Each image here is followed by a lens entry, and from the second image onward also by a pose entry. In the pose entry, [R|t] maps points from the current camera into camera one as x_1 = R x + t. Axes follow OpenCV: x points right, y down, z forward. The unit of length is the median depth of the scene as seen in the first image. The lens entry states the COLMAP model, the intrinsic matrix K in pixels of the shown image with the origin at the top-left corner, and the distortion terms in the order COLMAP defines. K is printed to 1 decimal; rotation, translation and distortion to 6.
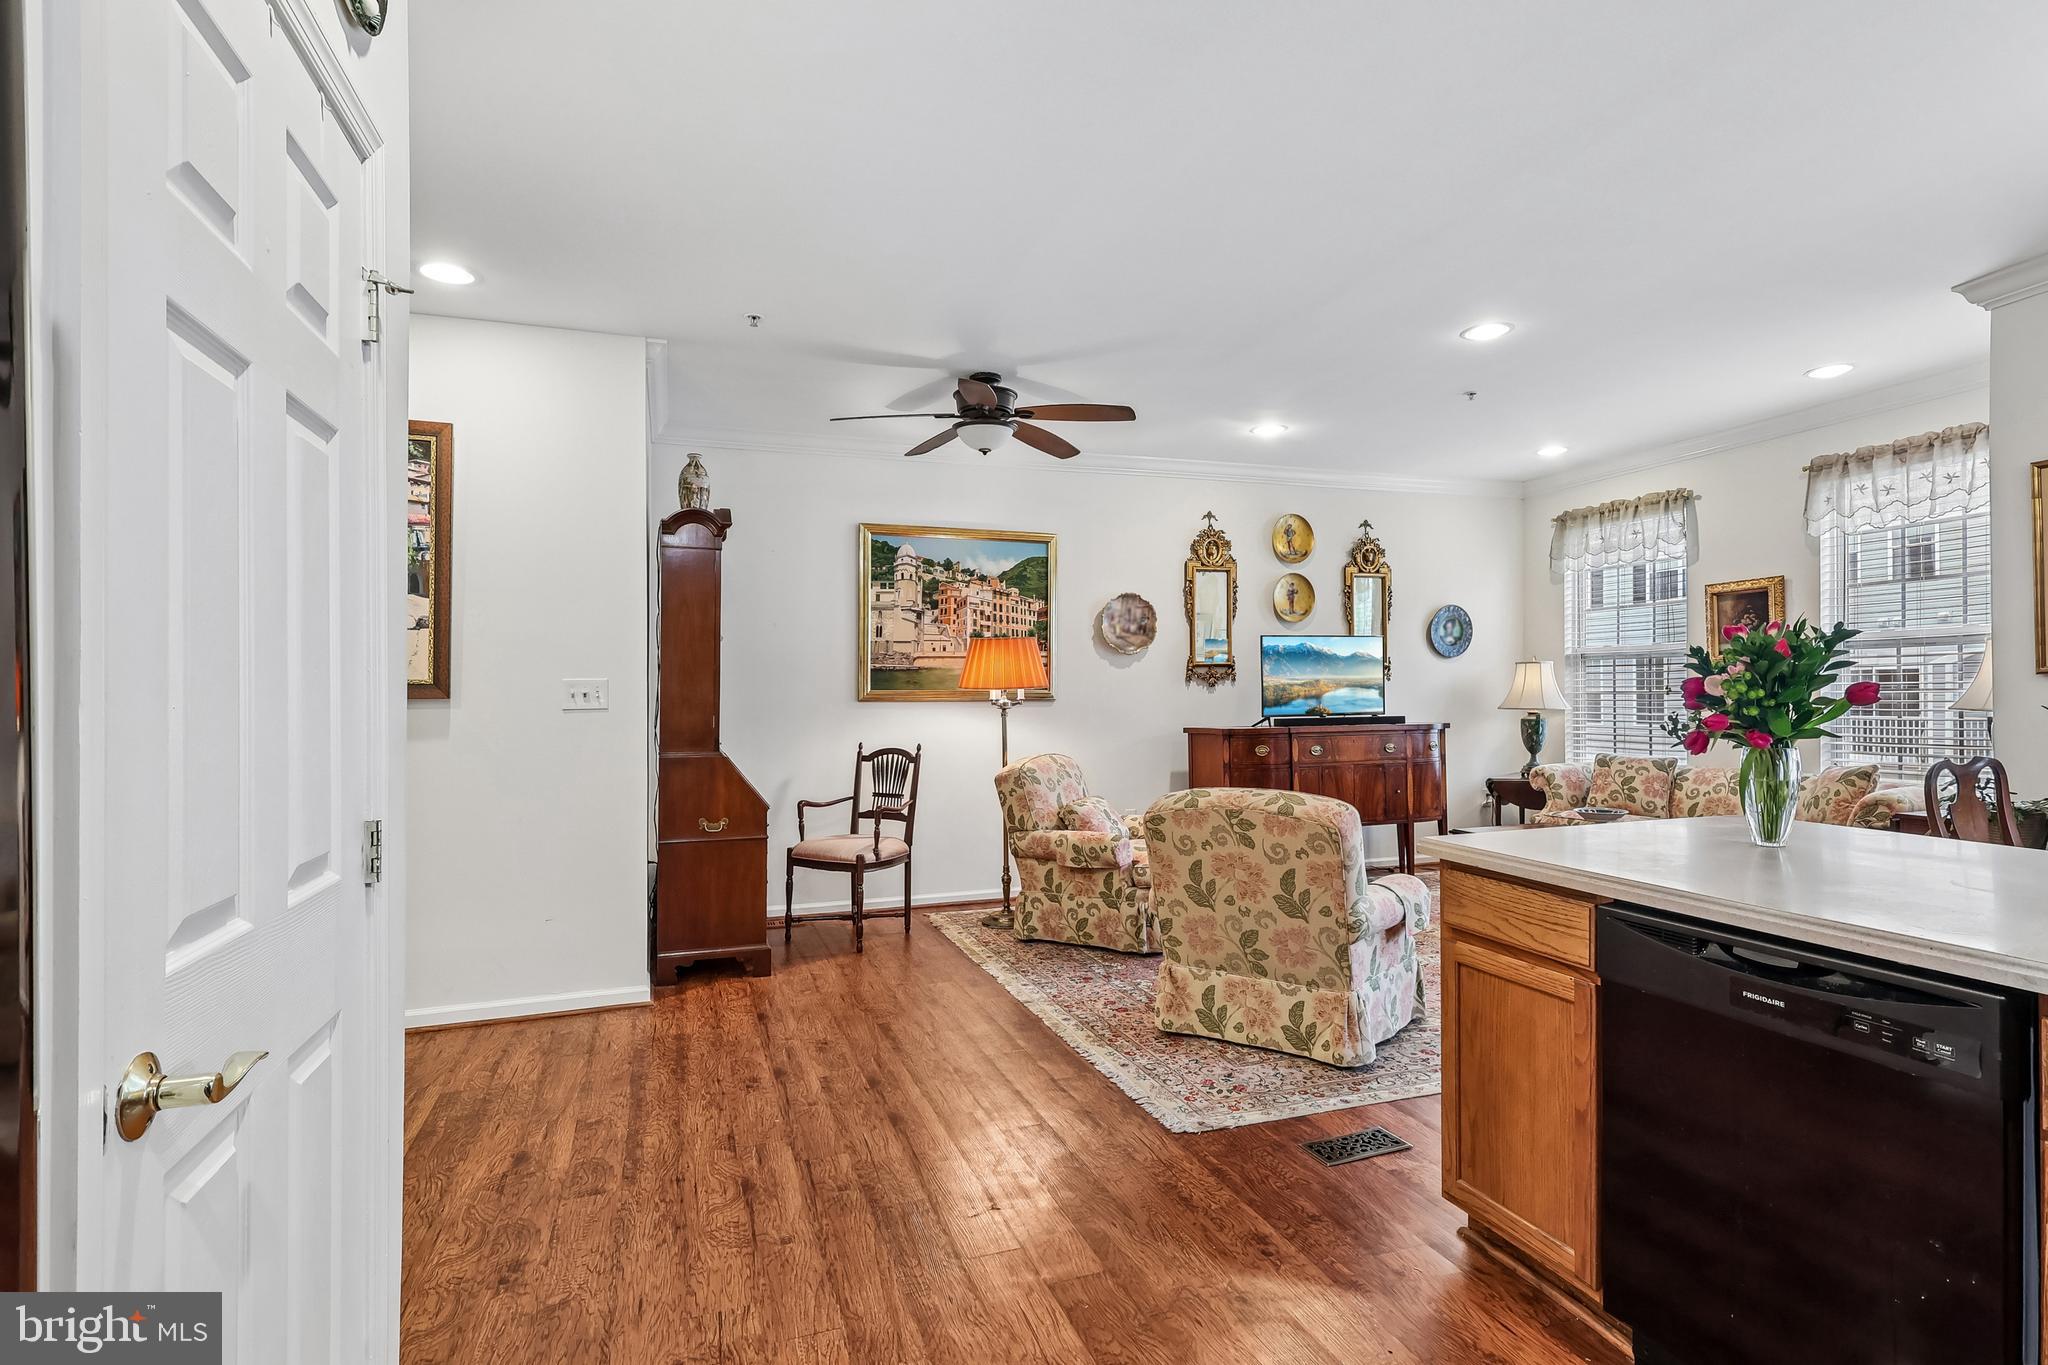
lens RADIAL K [[976.1, 0, 1016.7], [0, 976.1, 708.0], [0, 0, 1]] dist [0.004251, -0.002635]
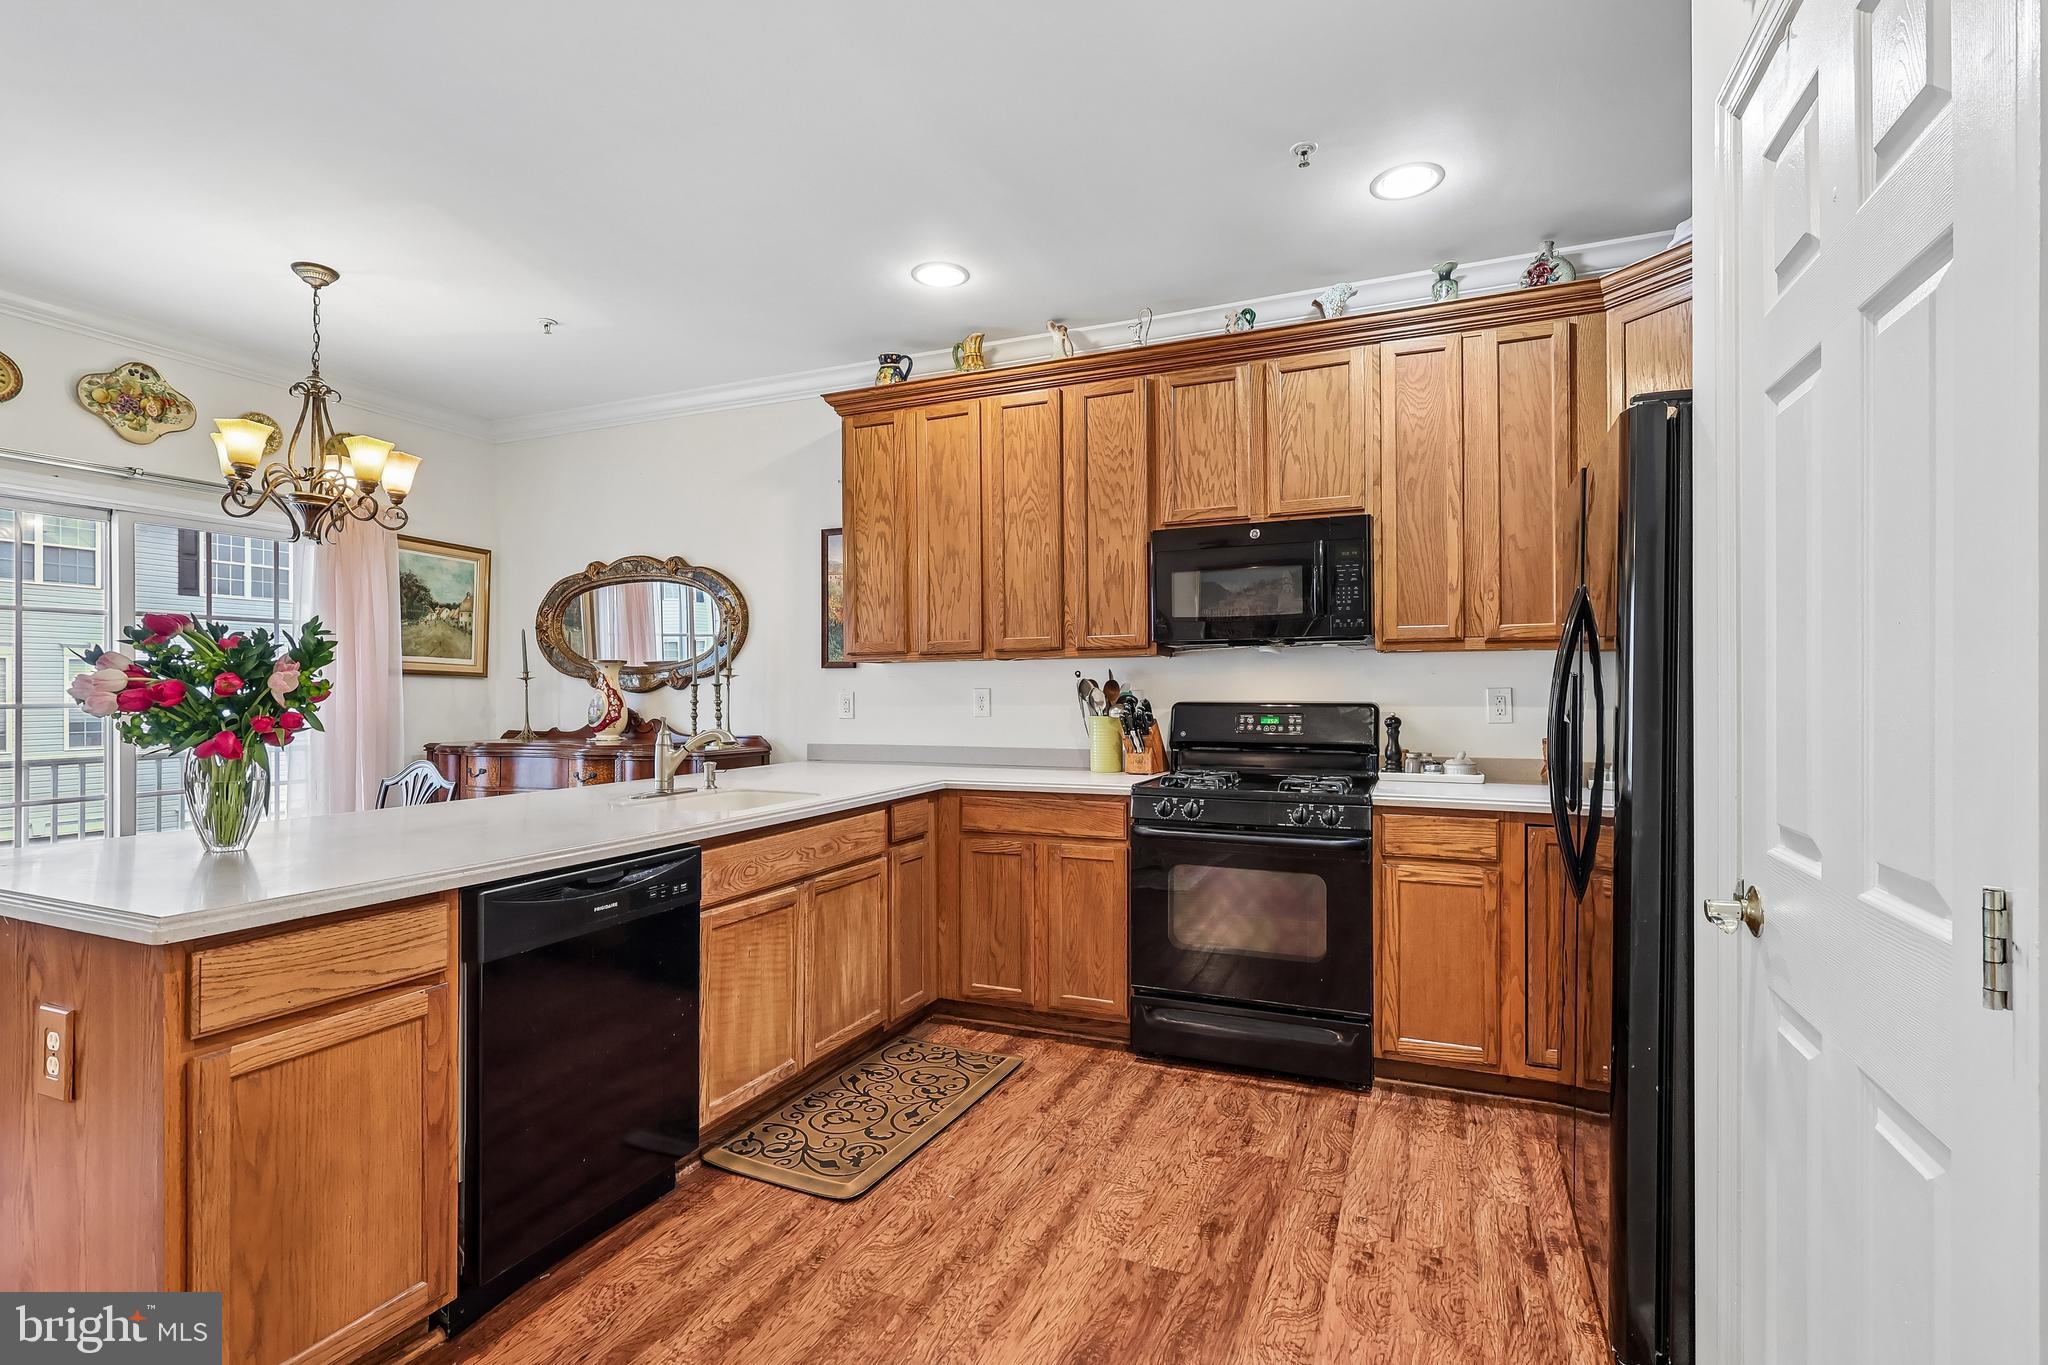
lens RADIAL K [[945.0, 0, 1023.8], [0, 945.0, 689.3], [0, 0, 1]] dist [-0.000550, -0.000930]
pose [[-0.739847, 0.014752, 0.672613, -0.150632], [0.024470, 0.999688, 0.004990, -0.001429], [-0.672330, 0.020151, -0.739977, 0.401620]]
